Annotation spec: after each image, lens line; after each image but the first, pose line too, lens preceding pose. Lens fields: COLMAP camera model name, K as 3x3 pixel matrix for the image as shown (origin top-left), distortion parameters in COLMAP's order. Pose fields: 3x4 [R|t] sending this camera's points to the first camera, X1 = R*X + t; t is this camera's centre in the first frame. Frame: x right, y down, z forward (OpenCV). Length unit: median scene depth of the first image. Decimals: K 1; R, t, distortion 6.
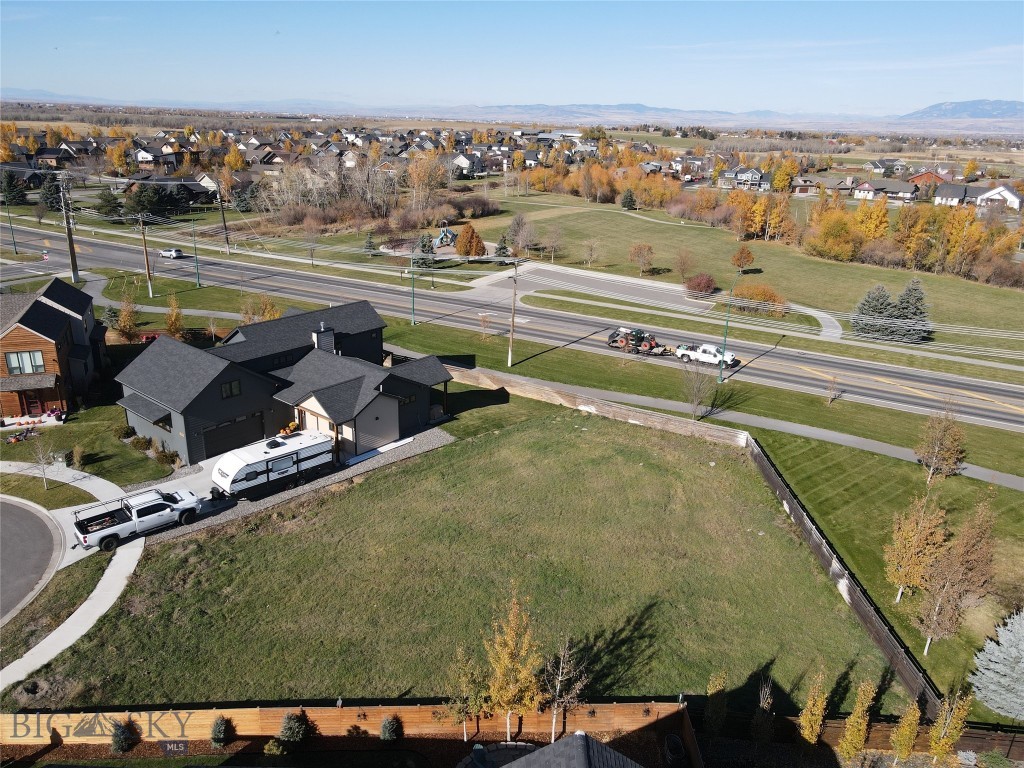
lens RADIAL K [[746.1, 0, 509.2], [0, 746.1, 383.4], [0, 0, 1]] dist [0.019317, -0.004746]
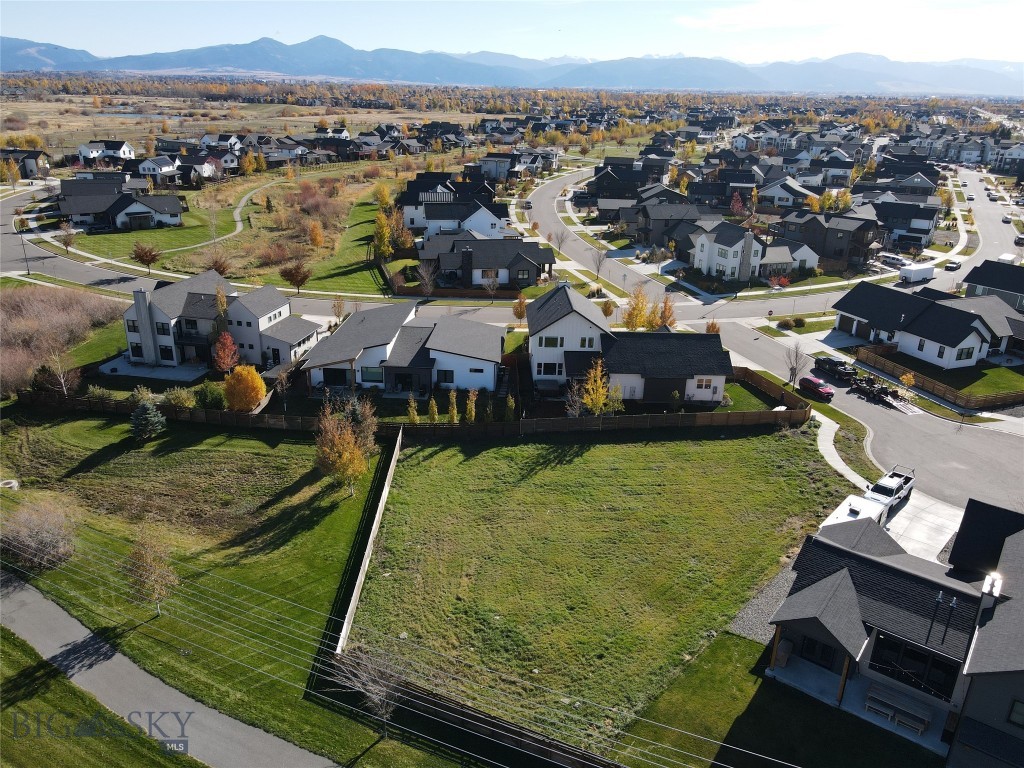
lens RADIAL K [[748.7, 0, 508.2], [0, 748.7, 378.5], [0, 0, 1]] dist [-0.003248, 0.035130]
pose [[-0.997965, -0.040152, -0.049543, 0.238873], [-0.062730, 0.757825, 0.649435, -0.706561], [0.011469, 0.651221, -0.758802, 1.618285]]
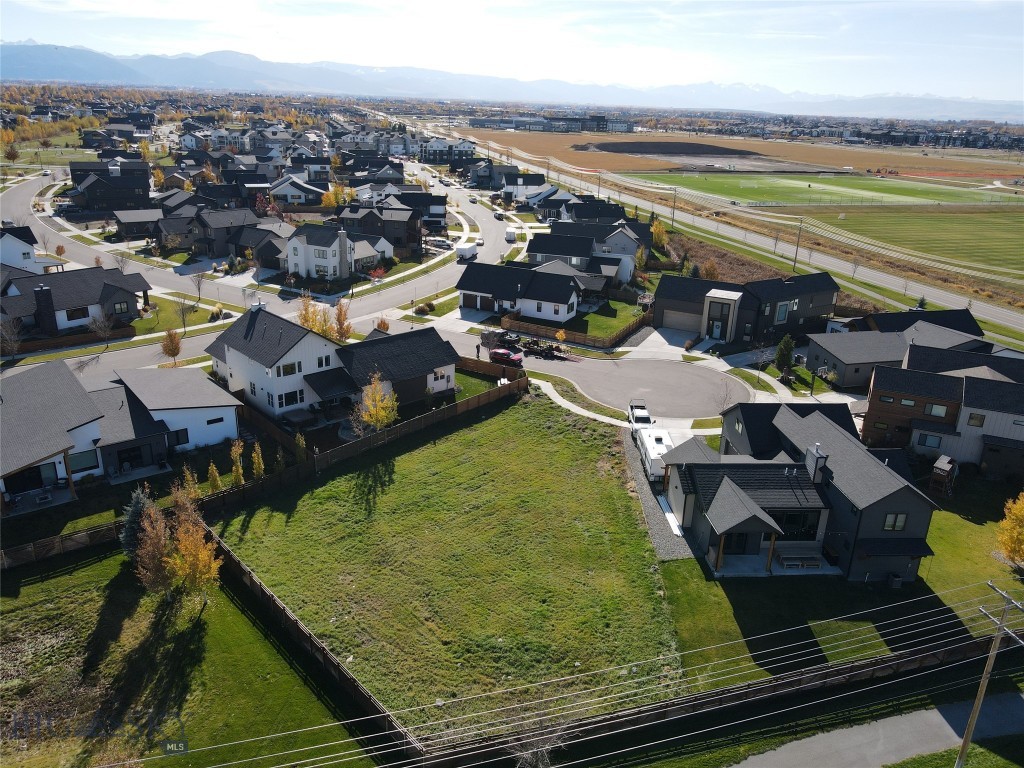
lens RADIAL K [[753.4, 0, 508.3], [0, 753.4, 365.6], [0, 0, 1]] dist [-0.004560, 0.044450]
pose [[-0.718375, 0.172550, -0.673917, 0.746431], [-0.286821, 0.809111, 0.512907, -0.621372], [0.633775, 0.561753, -0.531754, 1.413618]]
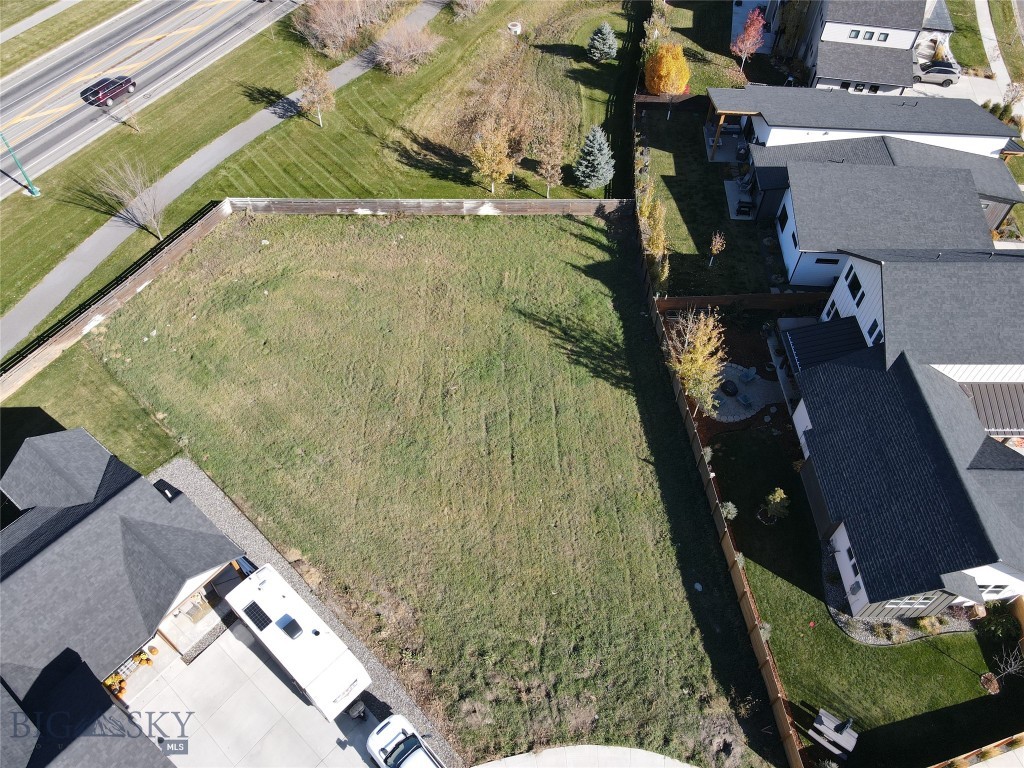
lens RADIAL K [[748.7, 0, 508.2], [0, 748.7, 378.5], [0, 0, 1]] dist [-0.003248, 0.035130]
pose [[-0.021114, -0.792682, 0.609270, -0.528362], [0.329242, 0.569900, 0.752870, -0.474188], [-0.944009, 0.216493, 0.248952, 0.566529]]
